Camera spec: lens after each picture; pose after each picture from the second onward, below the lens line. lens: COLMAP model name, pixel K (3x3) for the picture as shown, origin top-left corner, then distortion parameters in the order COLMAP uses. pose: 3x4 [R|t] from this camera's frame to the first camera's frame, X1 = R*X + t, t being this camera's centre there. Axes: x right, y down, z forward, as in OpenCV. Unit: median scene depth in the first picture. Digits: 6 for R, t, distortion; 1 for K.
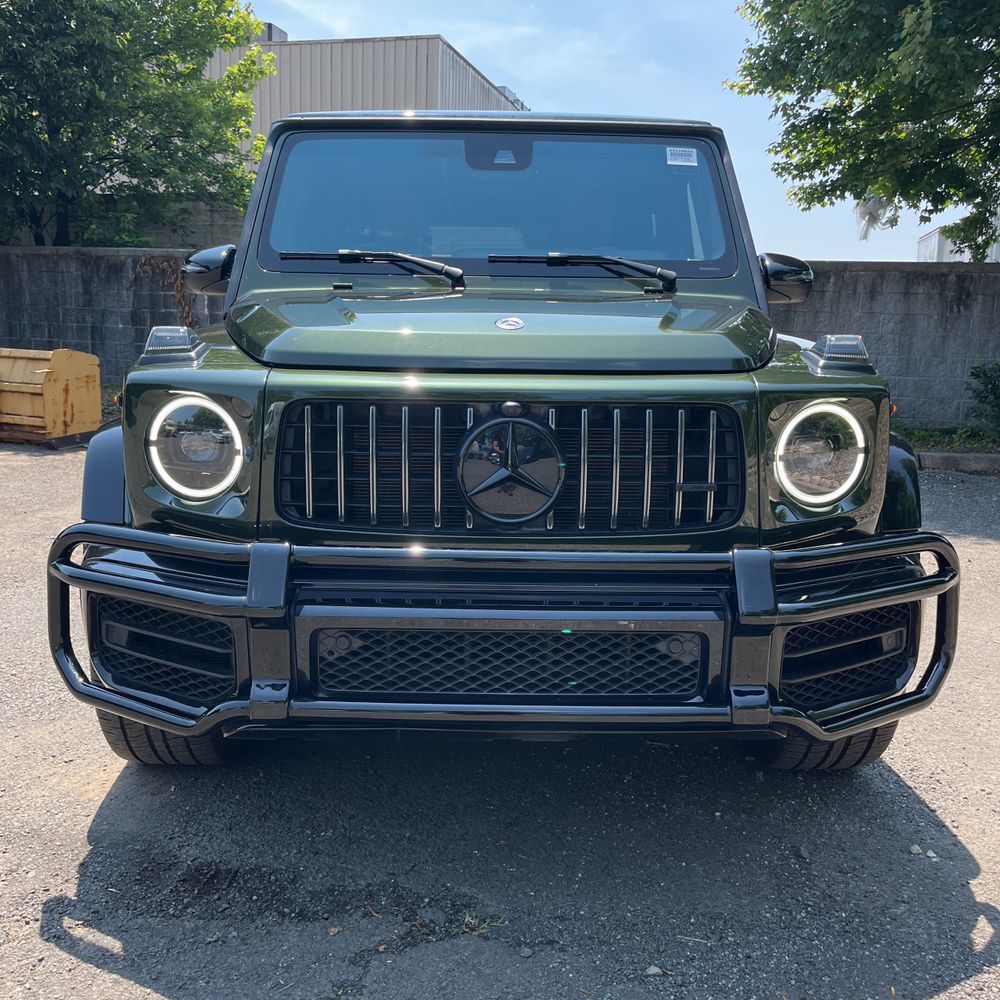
lens RADIAL K [[1019.2, 0, 499.0], [0, 1019.2, 501.5], [0, 0, 1]] dist [0.044003, -0.027054]
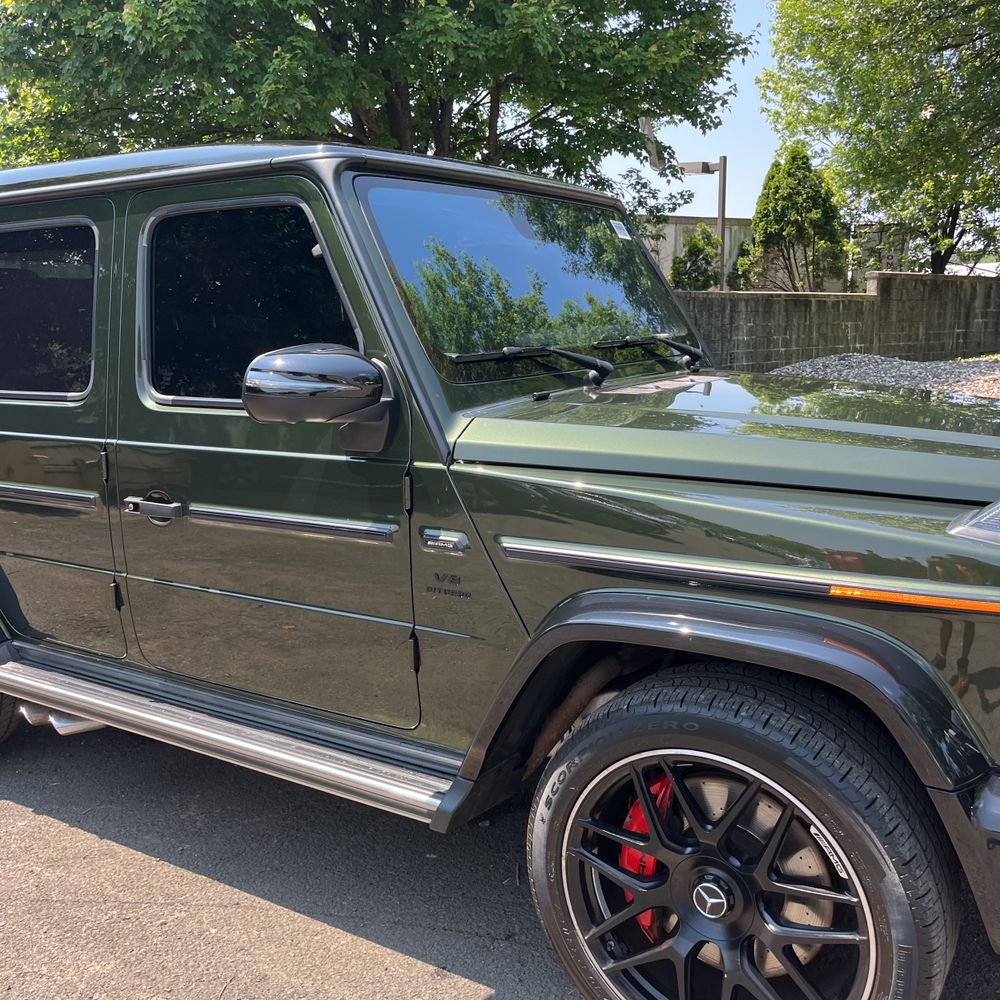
lens RADIAL K [[1014.8, 0, 502.8], [0, 1014.8, 495.4], [0, 0, 1]] dist [0.038577, -0.008636]
pose [[0.555185, -0.177847, 0.812490, -0.268771], [0.174049, 0.980085, 0.095603, -0.072485], [-0.813312, 0.088336, 0.575083, 0.199844]]
